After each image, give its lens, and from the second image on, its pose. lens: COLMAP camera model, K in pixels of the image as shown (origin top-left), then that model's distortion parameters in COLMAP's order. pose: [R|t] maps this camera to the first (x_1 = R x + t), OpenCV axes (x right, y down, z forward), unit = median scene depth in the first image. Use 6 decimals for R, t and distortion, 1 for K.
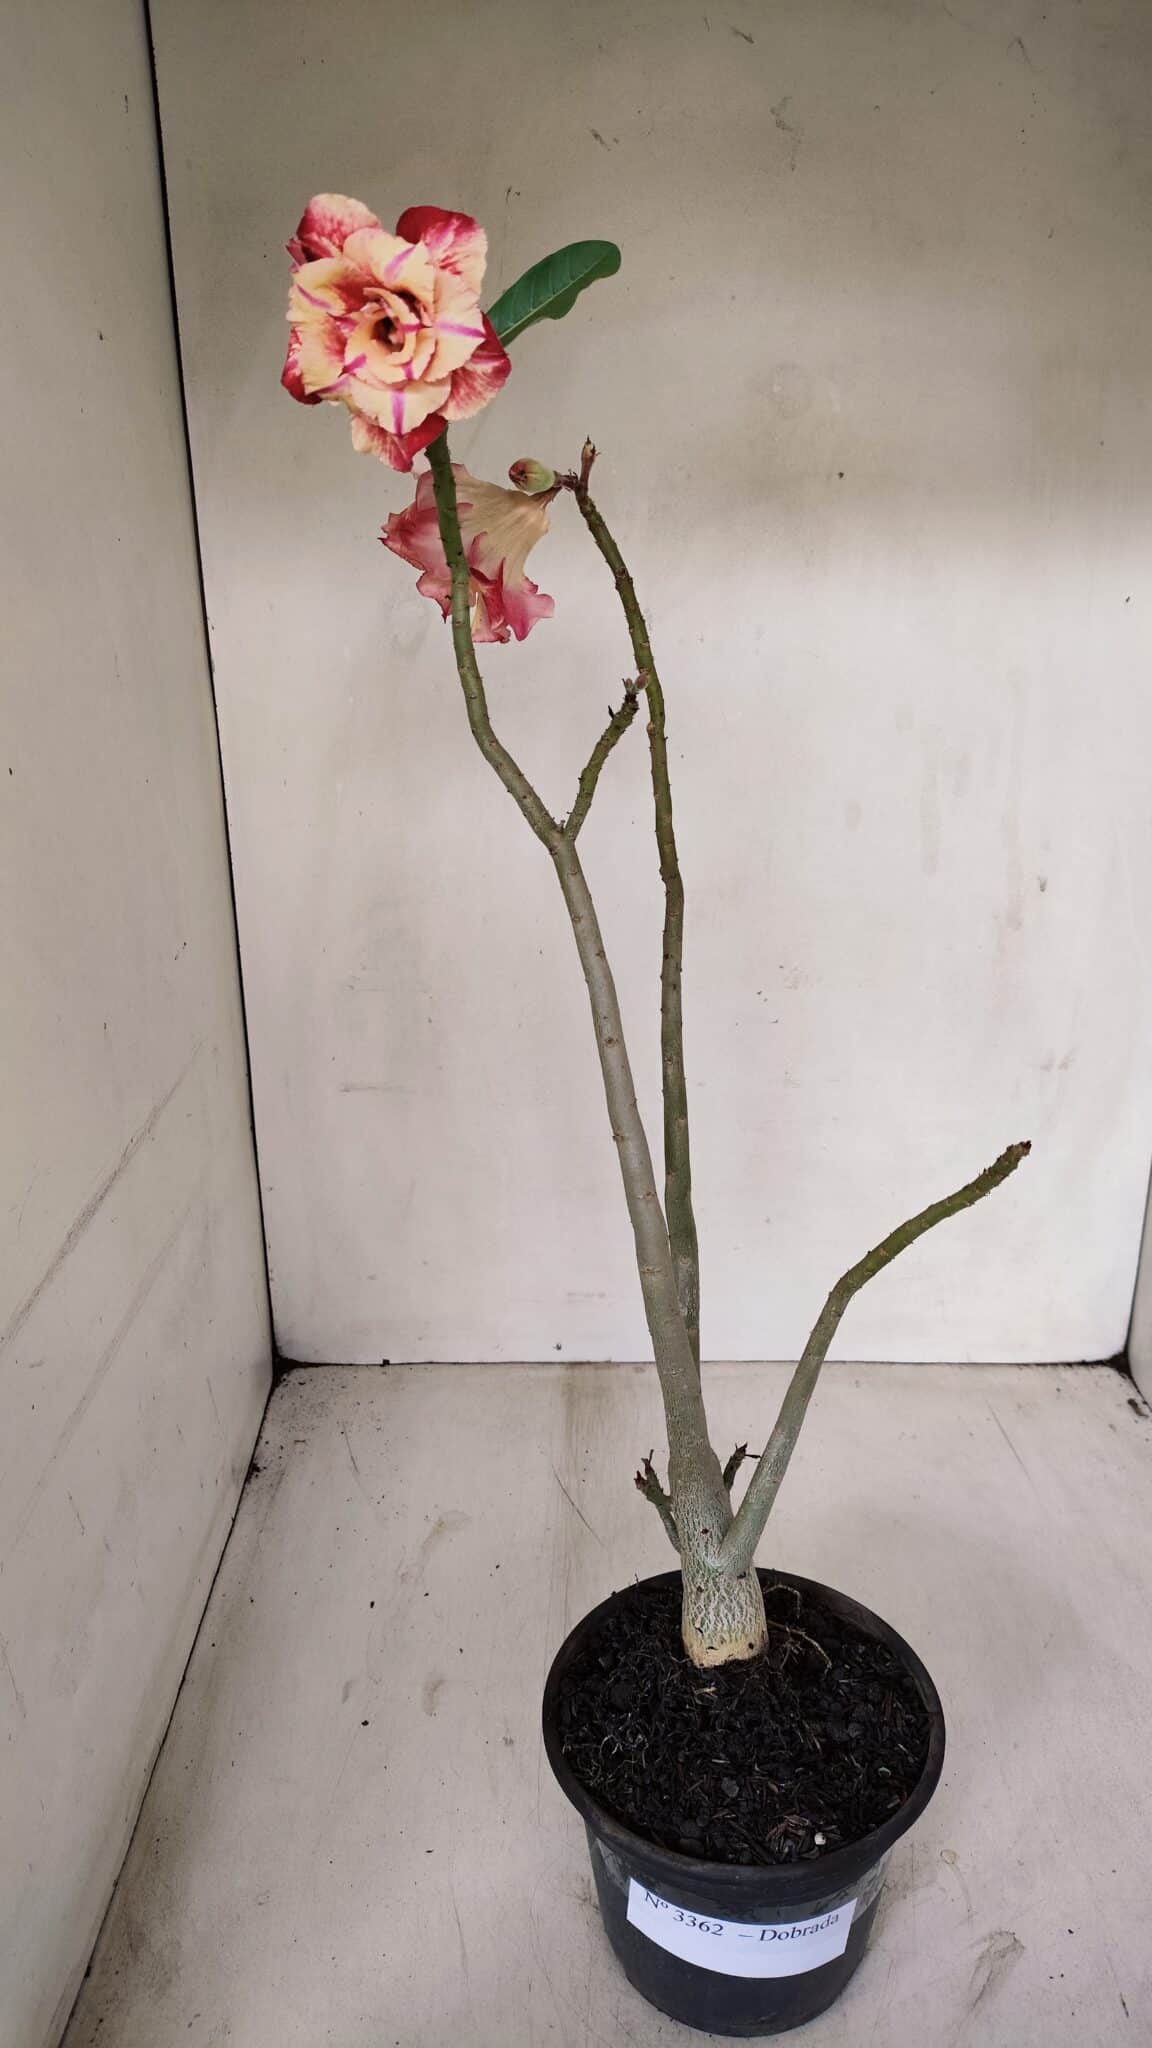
lens RADIAL K [[1559.8, 0, 576.0], [0, 1559.8, 1024.0], [0, 0, 1]] dist [-0.005182, -0.005283]
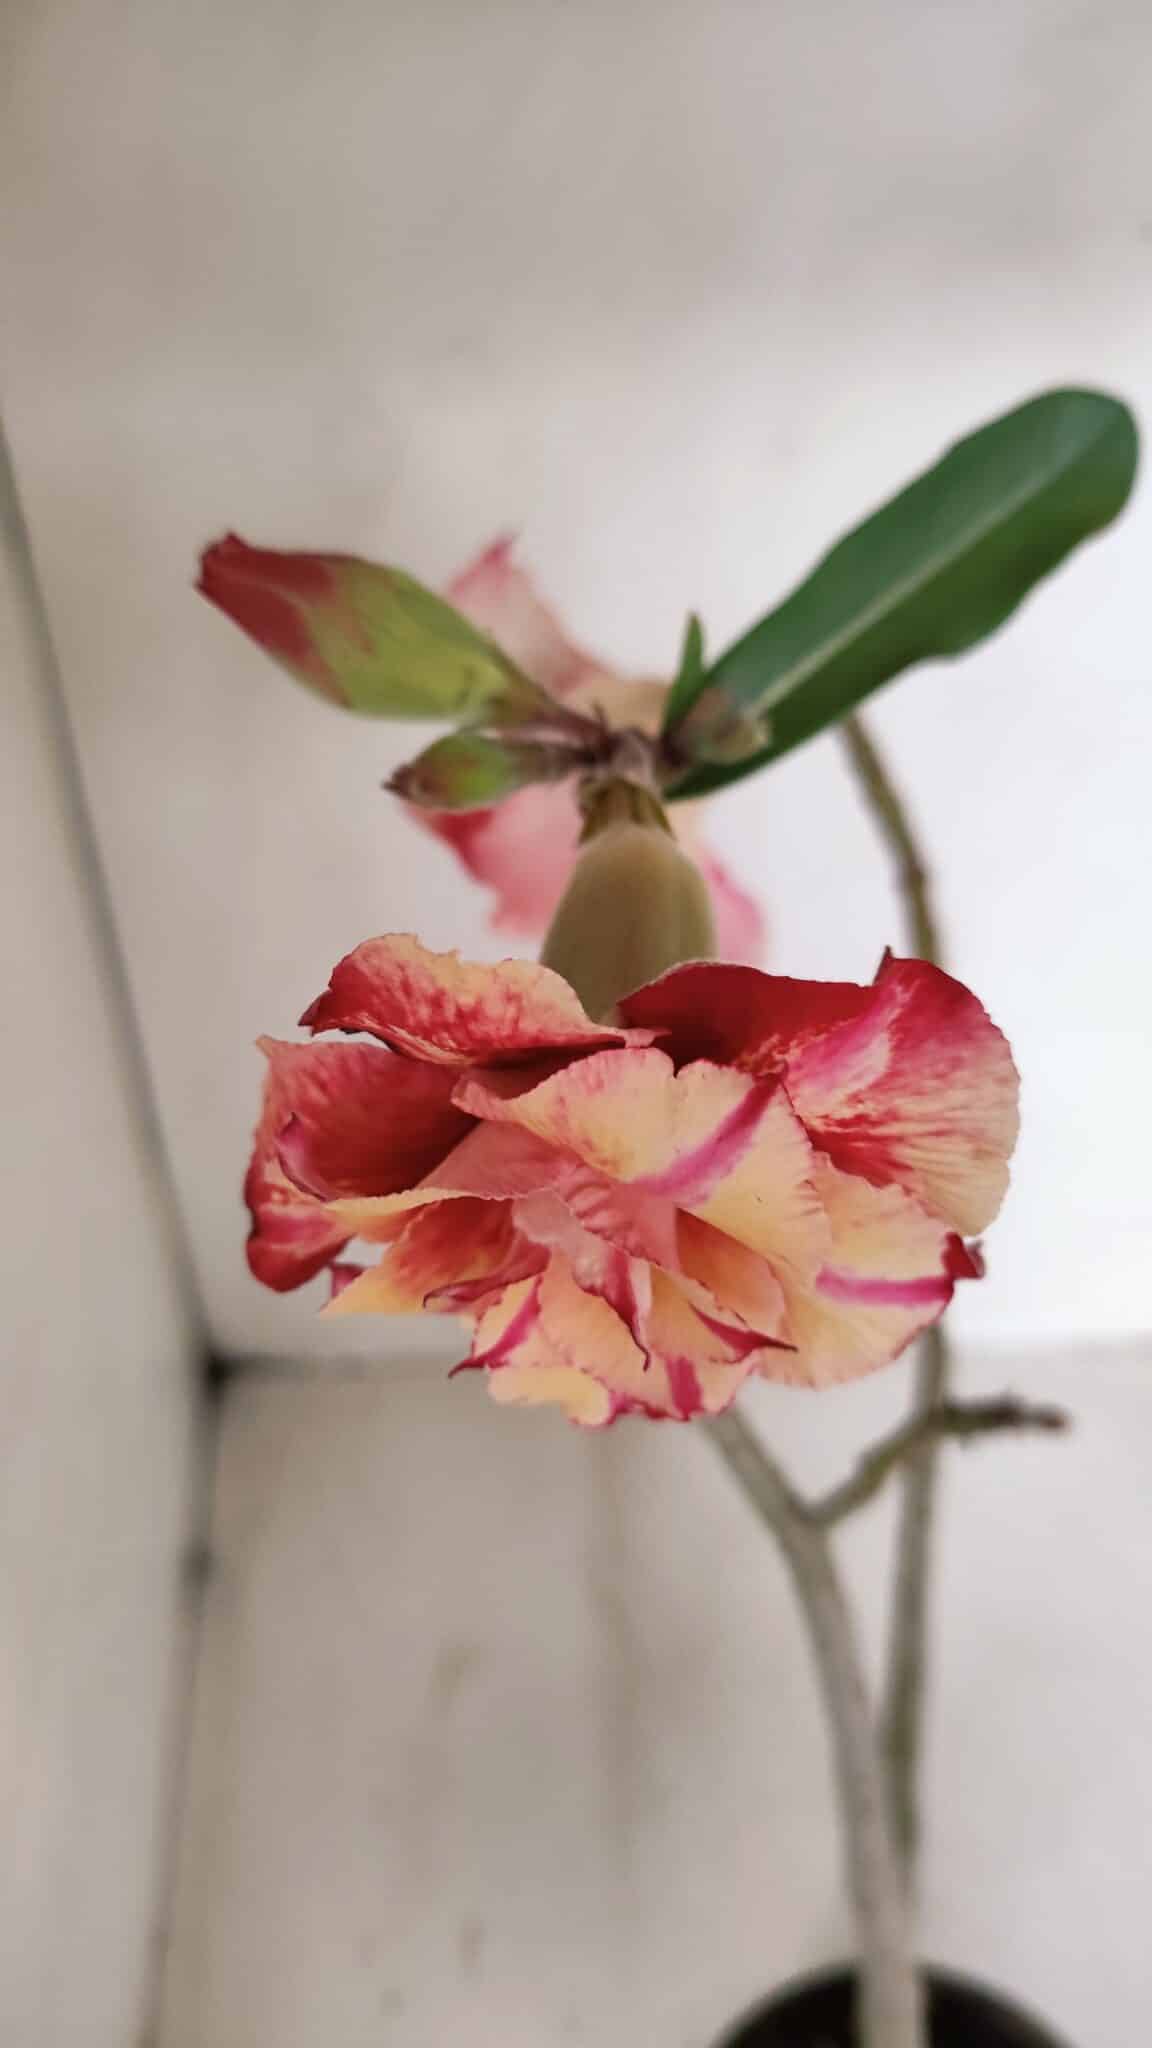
lens RADIAL K [[1643.1, 0, 576.0], [0, 1643.1, 1024.0], [0, 0, 1]] dist [-0.002580, -0.242707]
pose [[0.997061, -0.032312, 0.069463, -0.093165], [0.001786, 0.916261, 0.400577, -0.381341], [-0.076590, -0.399276, 0.913626, 0.456076]]
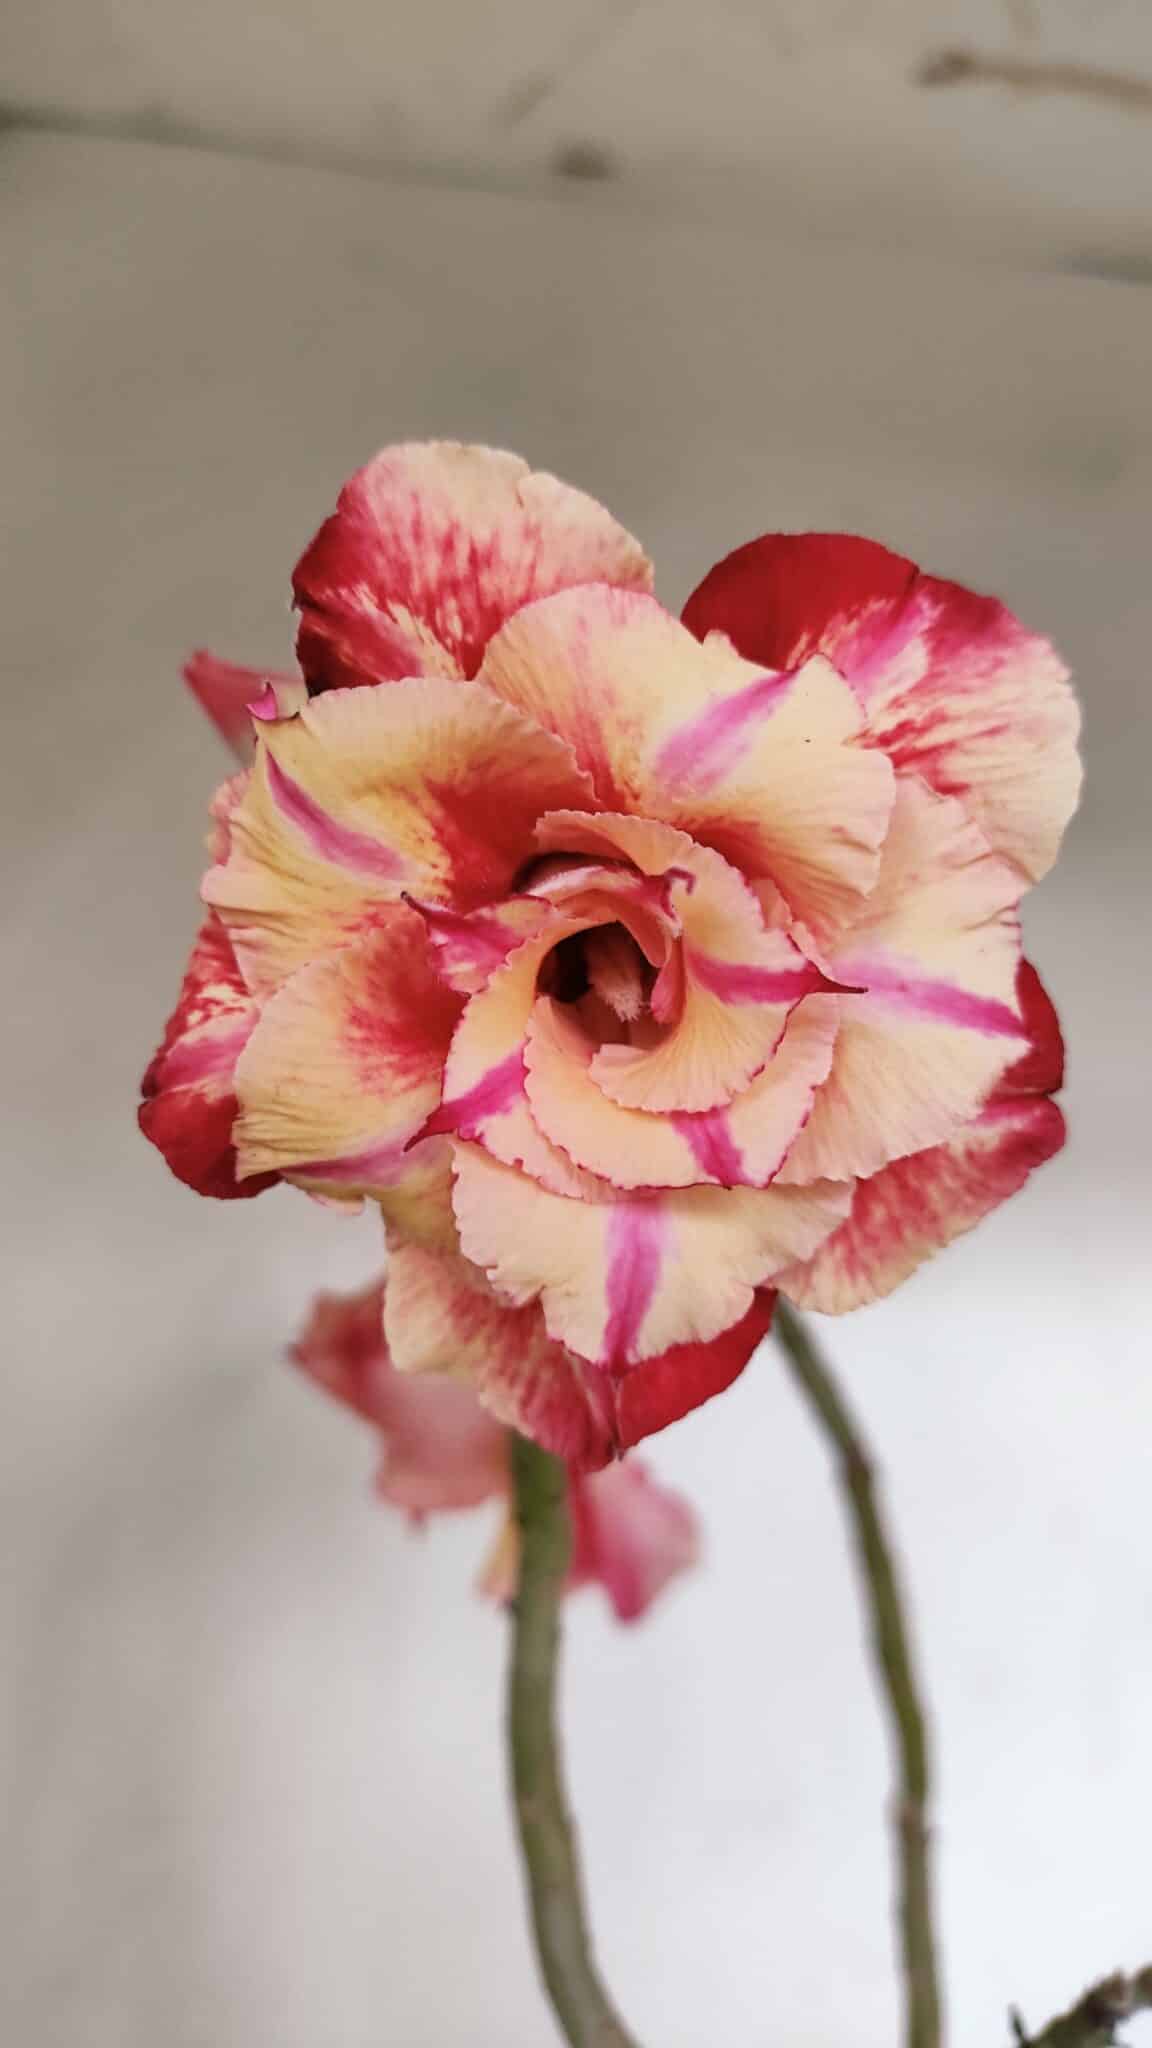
lens RADIAL K [[1558.1, 0, 576.0], [0, 1558.1, 1024.0], [0, 0, 1]] dist [0.070190, -0.201497]
pose [[0.985486, 0.067106, 0.155932, -0.103921], [-0.015071, 0.949507, -0.313382, -0.225425], [-0.169088, 0.306484, 0.936737, 0.482988]]
